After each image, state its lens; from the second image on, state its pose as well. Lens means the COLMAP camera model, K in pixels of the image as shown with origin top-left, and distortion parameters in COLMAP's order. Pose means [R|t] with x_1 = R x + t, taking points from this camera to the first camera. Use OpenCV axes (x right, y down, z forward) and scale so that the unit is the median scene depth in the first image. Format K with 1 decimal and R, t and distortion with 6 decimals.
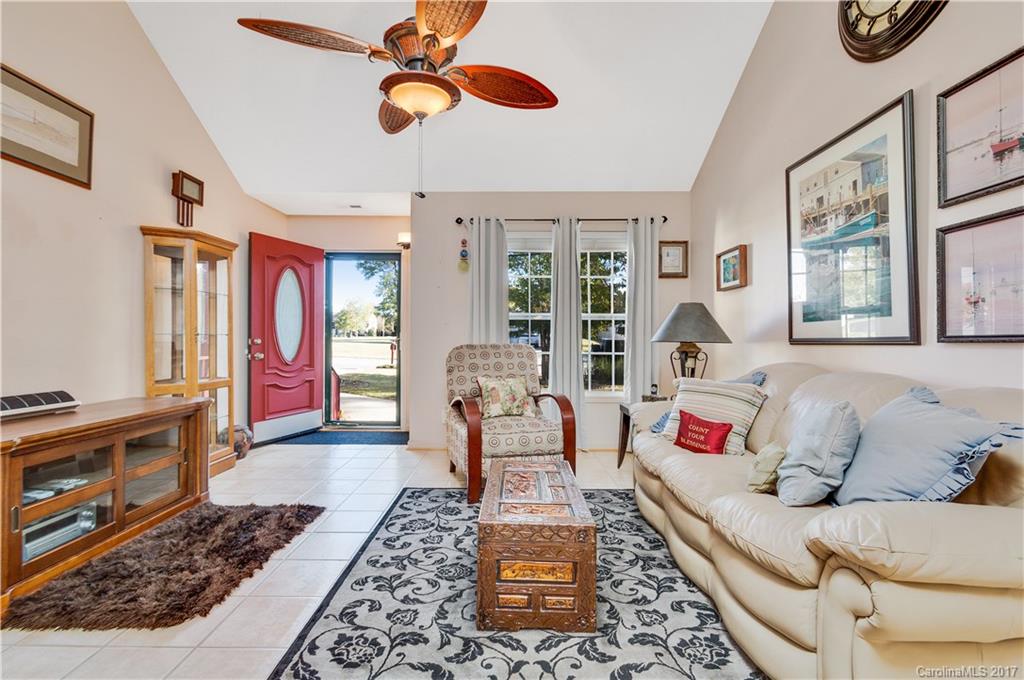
lens RADIAL K [[463.4, 0, 499.4], [0, 463.4, 335.6], [0, 0, 1]] dist [0.008810, -0.008239]
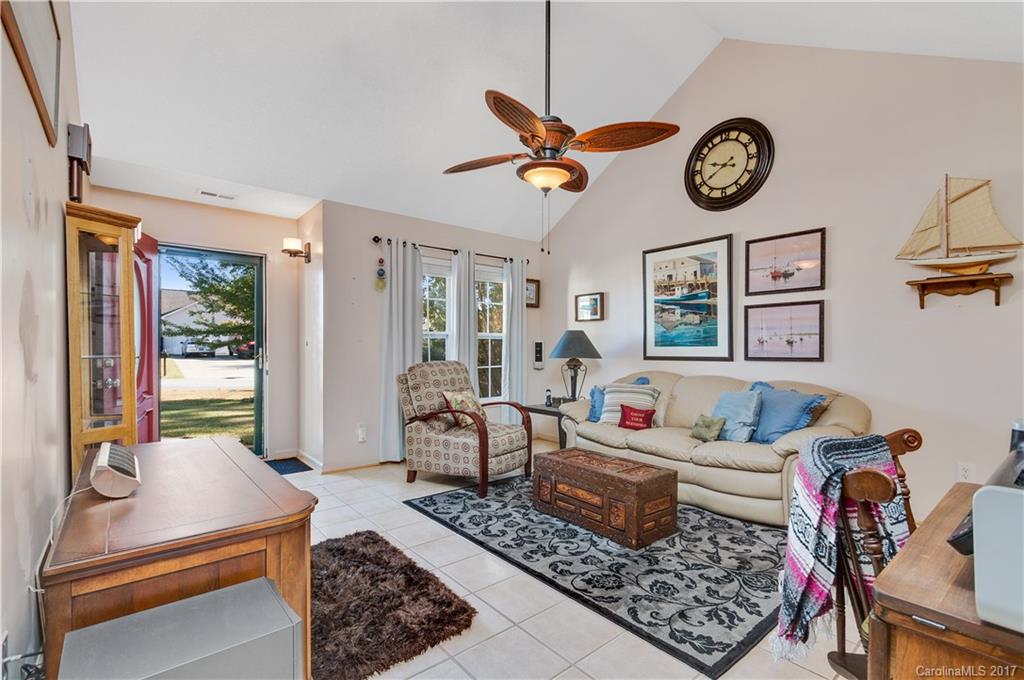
lens RADIAL K [[466.2, 0, 512.8], [0, 466.2, 350.9], [0, 0, 1]] dist [0.003356, 0.000067]
pose [[0.763644, -0.004673, 0.645620, -0.944064], [-0.006707, 0.999862, 0.015171, -0.040957], [-0.645602, -0.015916, 0.763508, 0.054048]]
